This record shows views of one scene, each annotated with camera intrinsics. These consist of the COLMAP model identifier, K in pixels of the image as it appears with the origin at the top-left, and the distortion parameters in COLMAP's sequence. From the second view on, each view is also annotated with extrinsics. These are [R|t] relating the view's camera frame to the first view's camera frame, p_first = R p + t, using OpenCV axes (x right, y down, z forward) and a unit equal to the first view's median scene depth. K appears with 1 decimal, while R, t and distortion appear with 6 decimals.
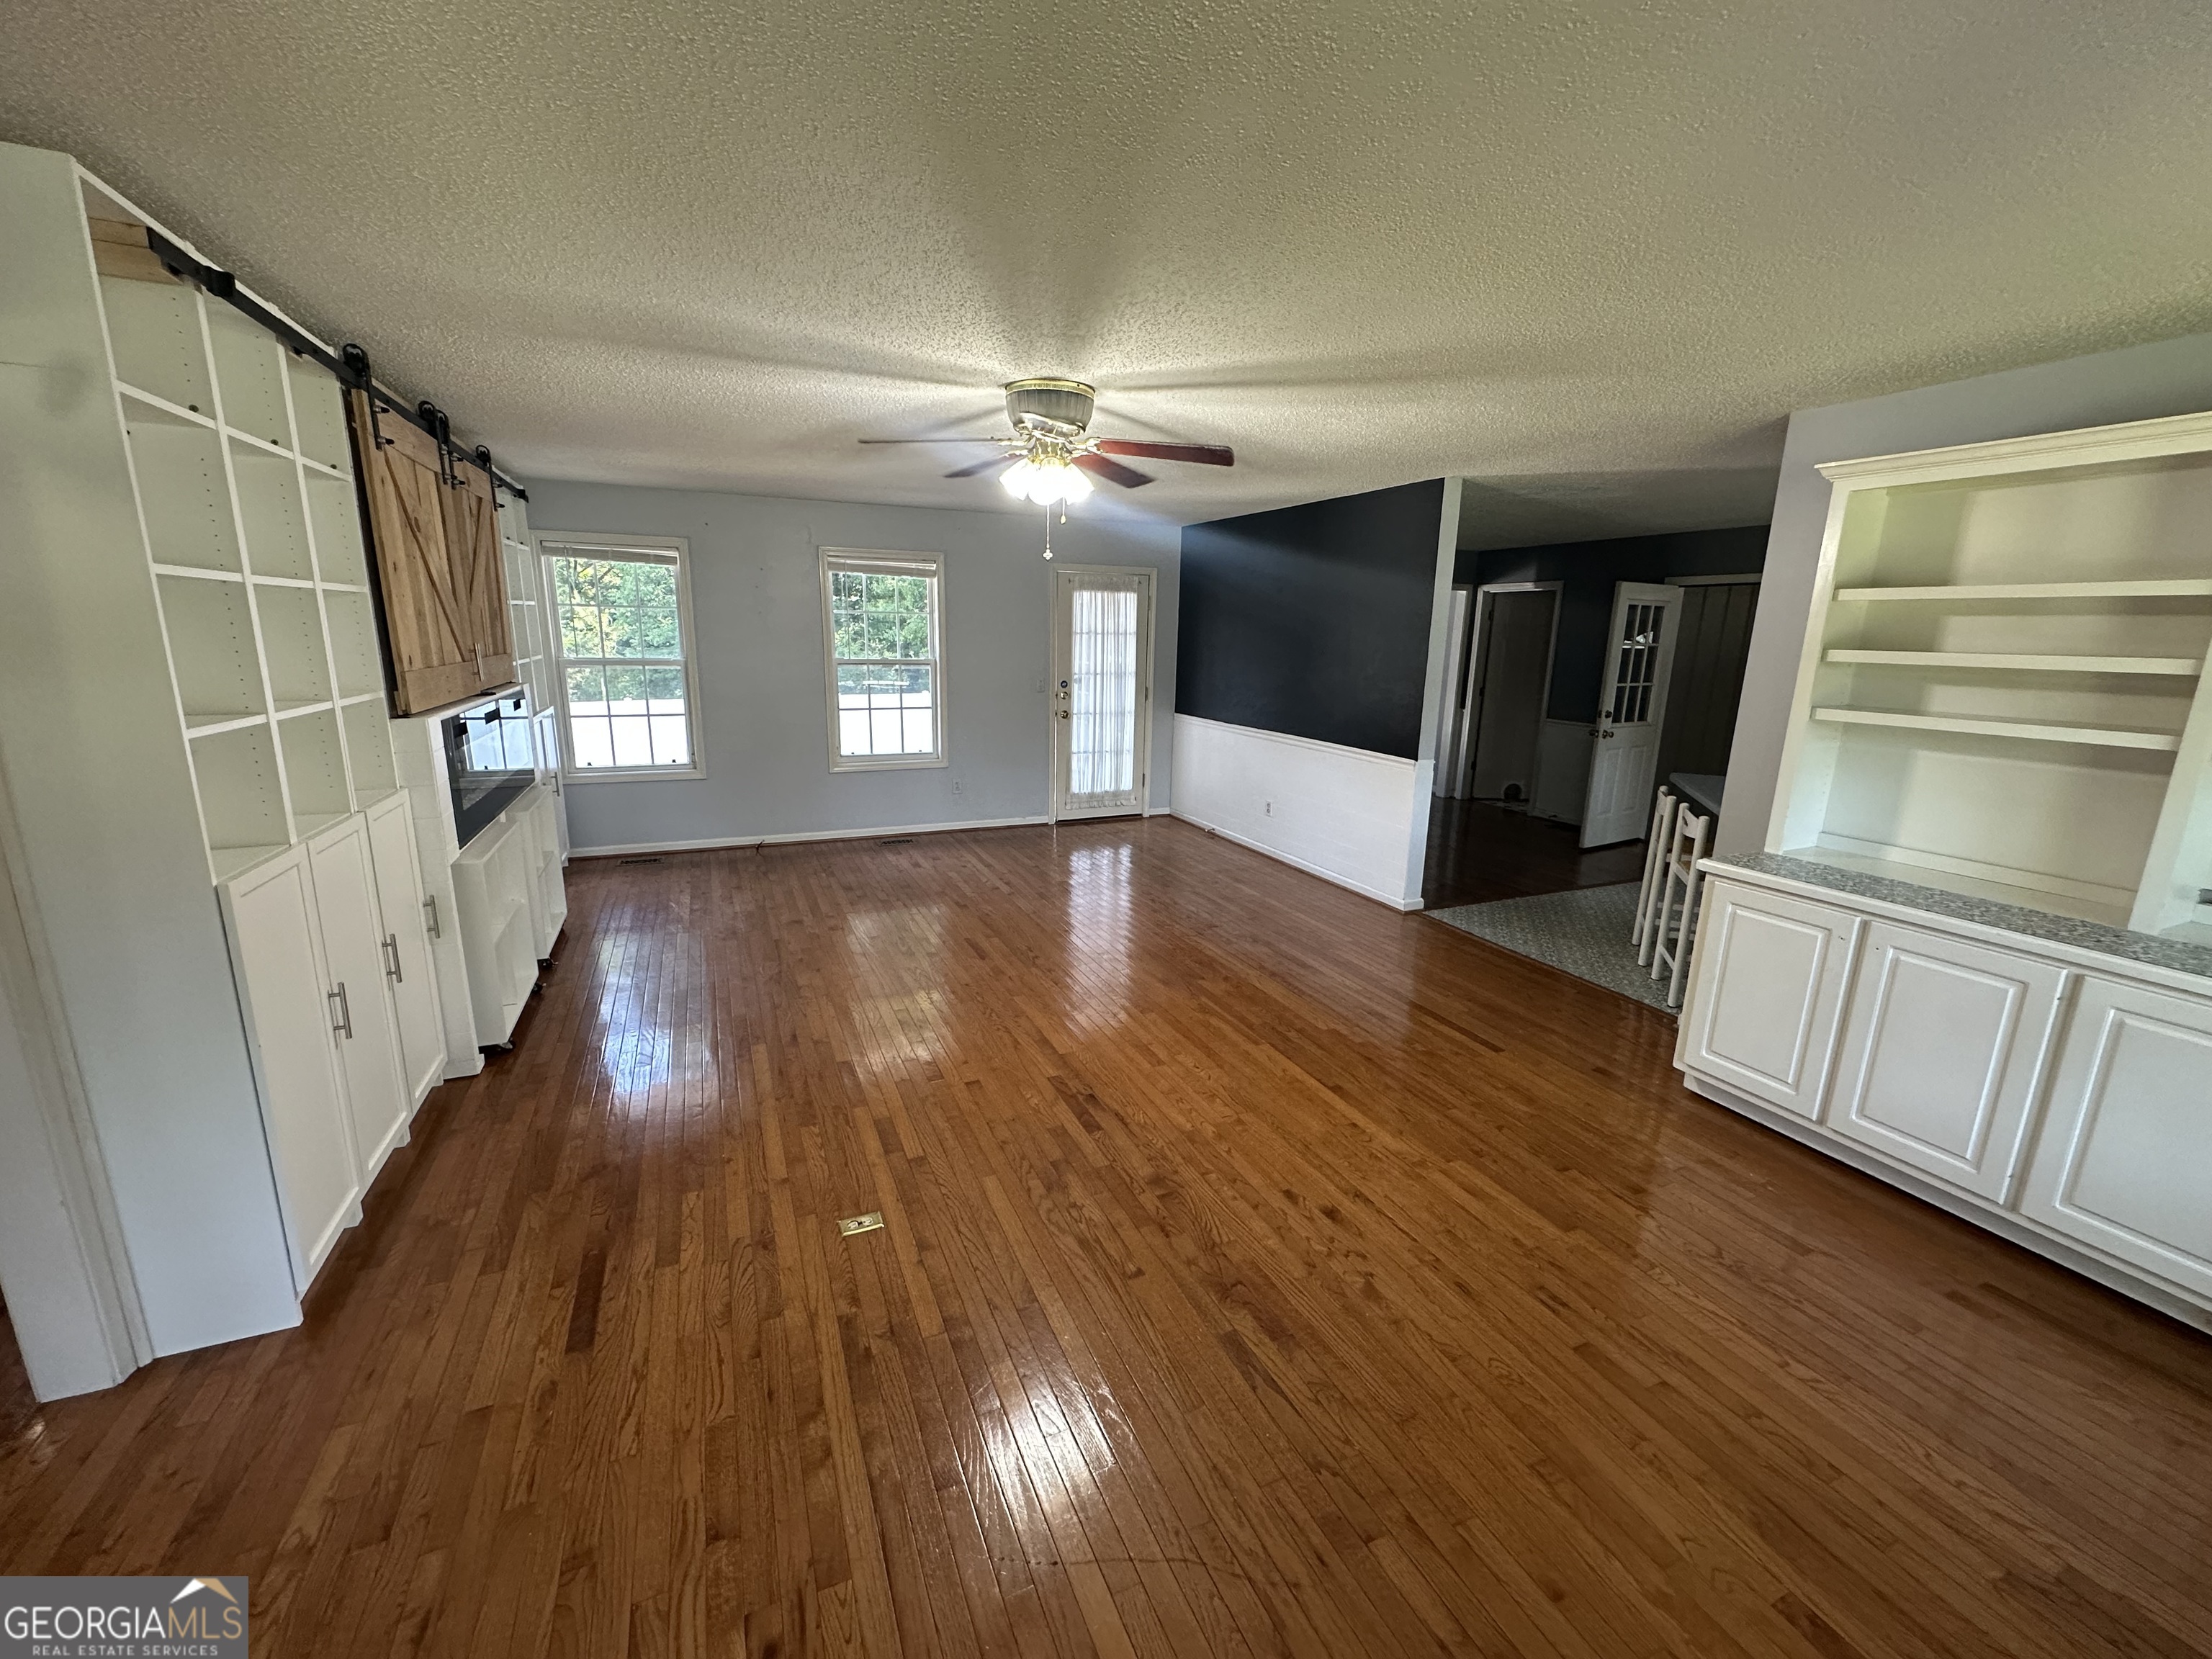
lens RADIAL K [[880.0, 0, 1098.4], [0, 880.0, 835.3], [0, 0, 1]] dist [-0.002799, 0.000788]
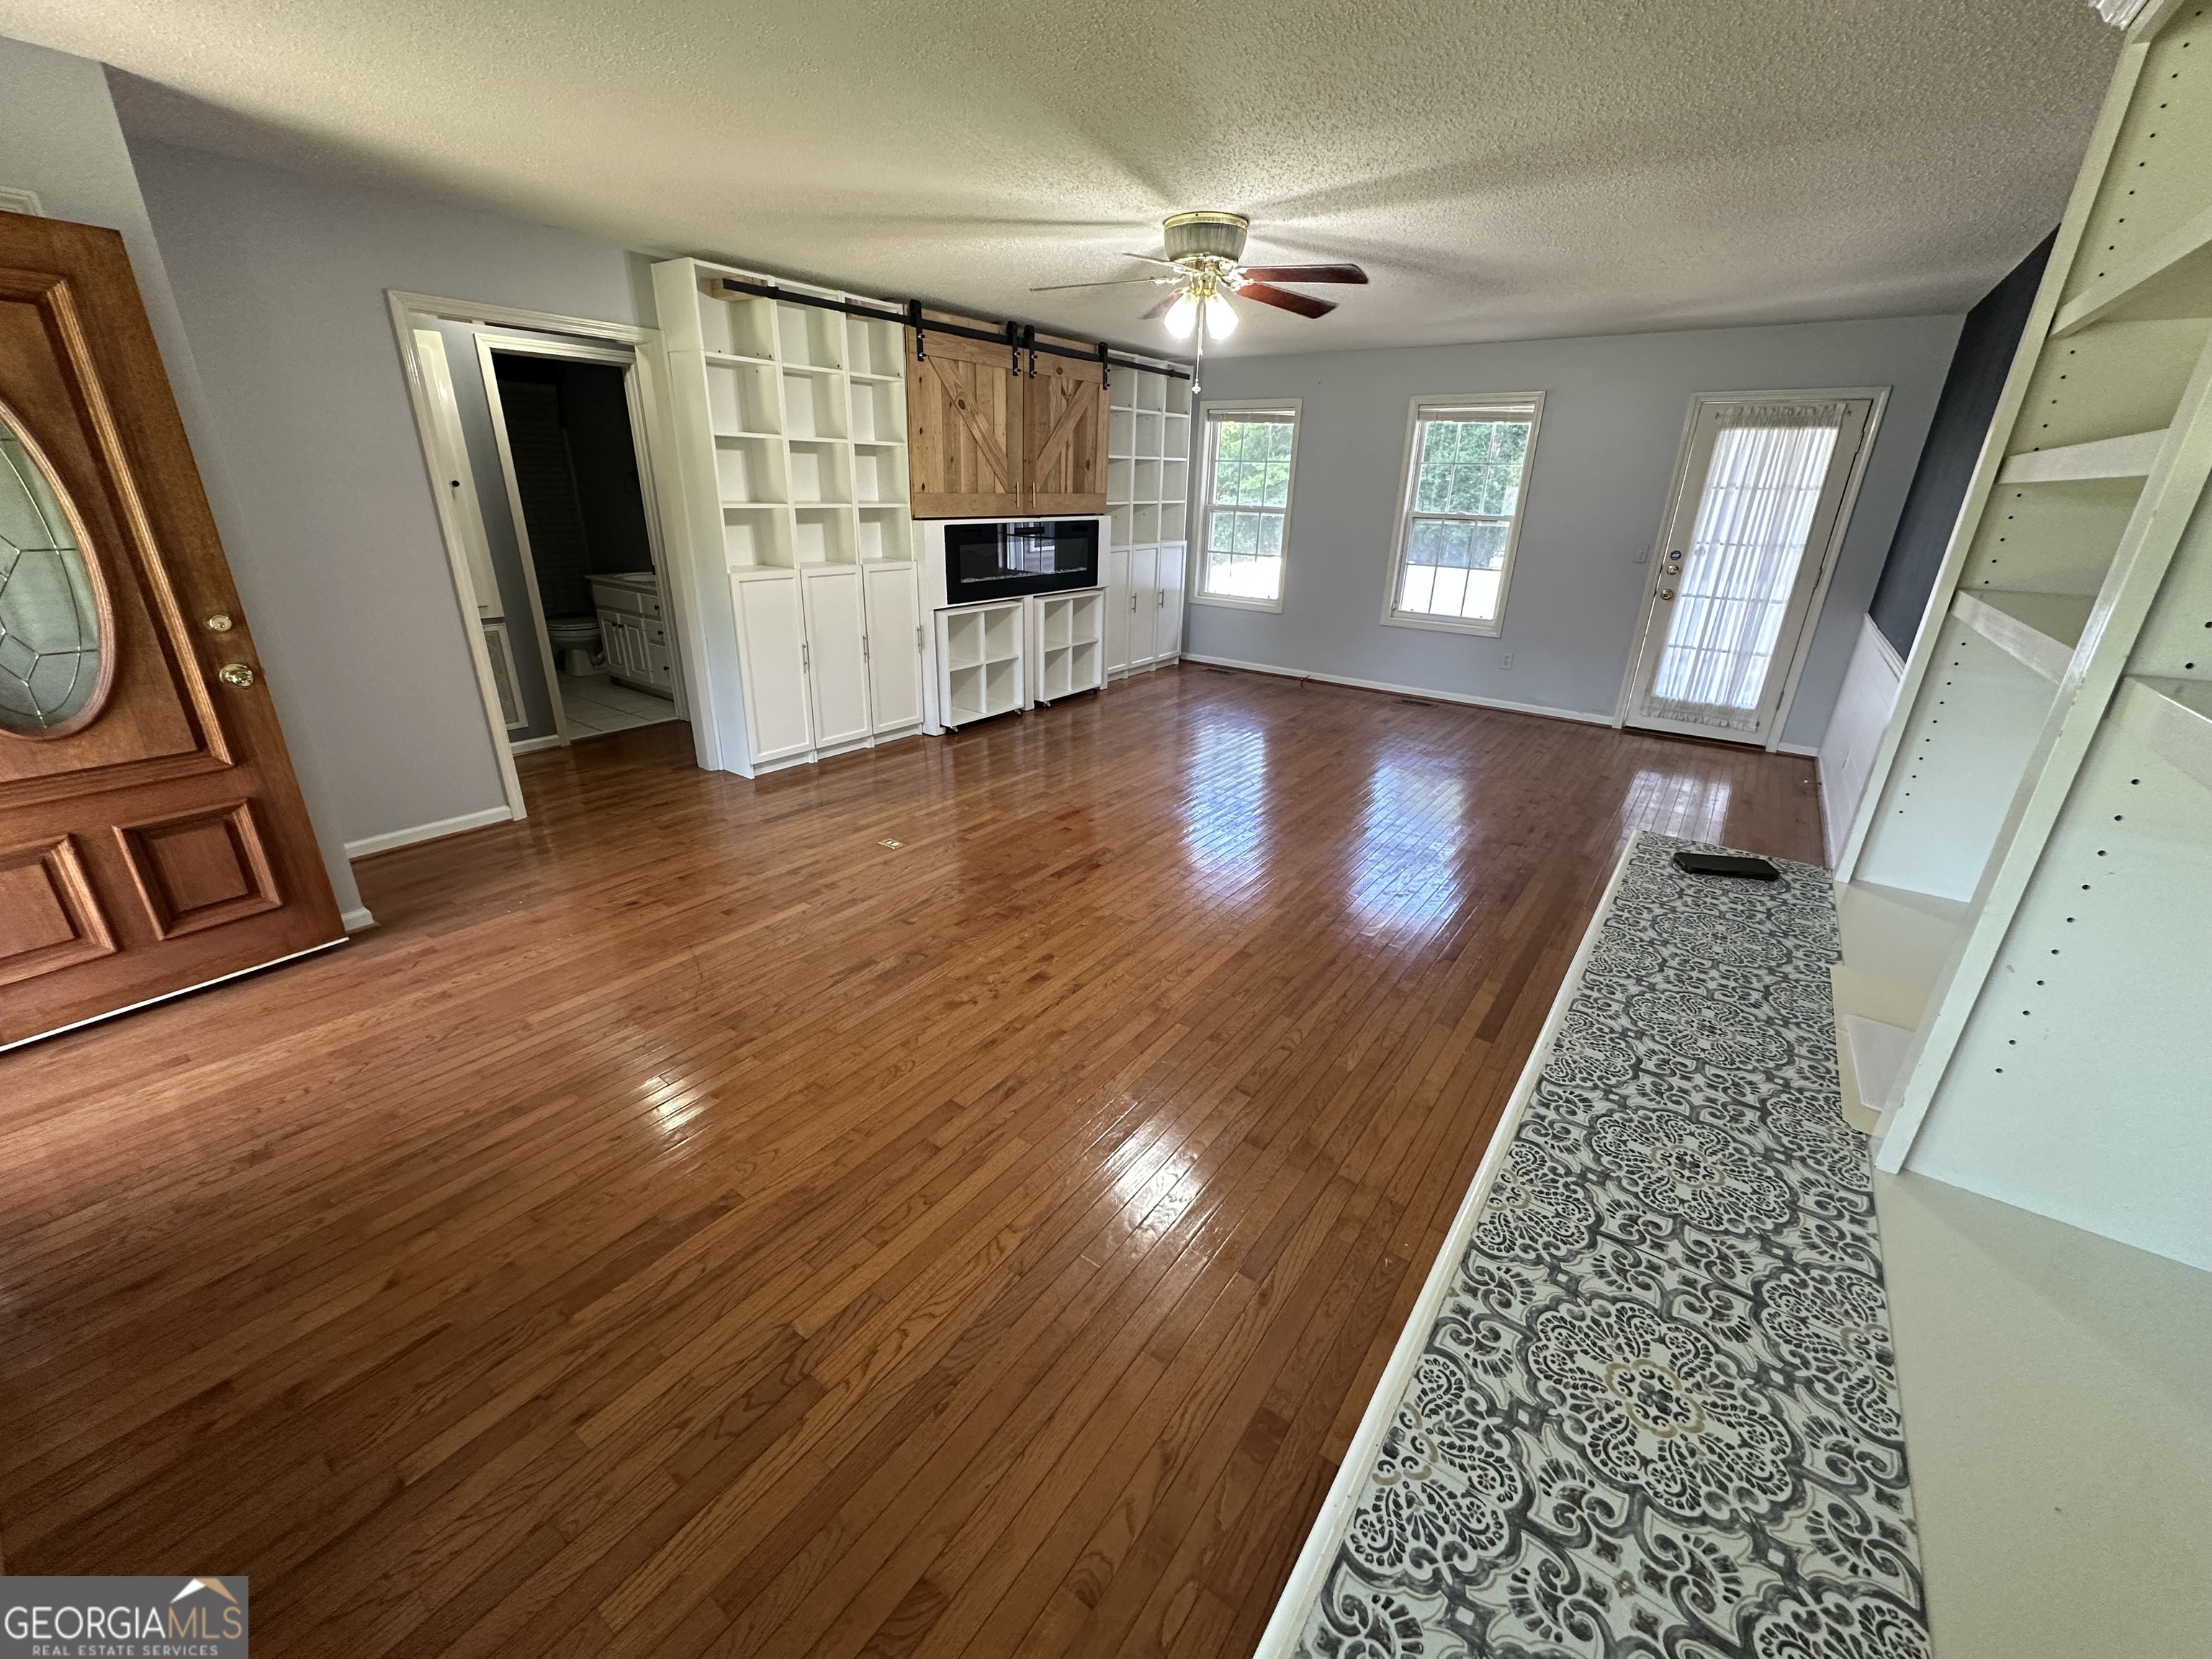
lens RADIAL K [[880.0, 0, 1090.2], [0, 880.0, 821.7], [0, 0, 1]] dist [-0.002799, 0.000788]
pose [[0.493185, 0.308560, -0.813363, 0.501422], [-0.211957, 0.949426, 0.231656, -0.019574], [0.843708, 0.058149, 0.533644, 0.183470]]
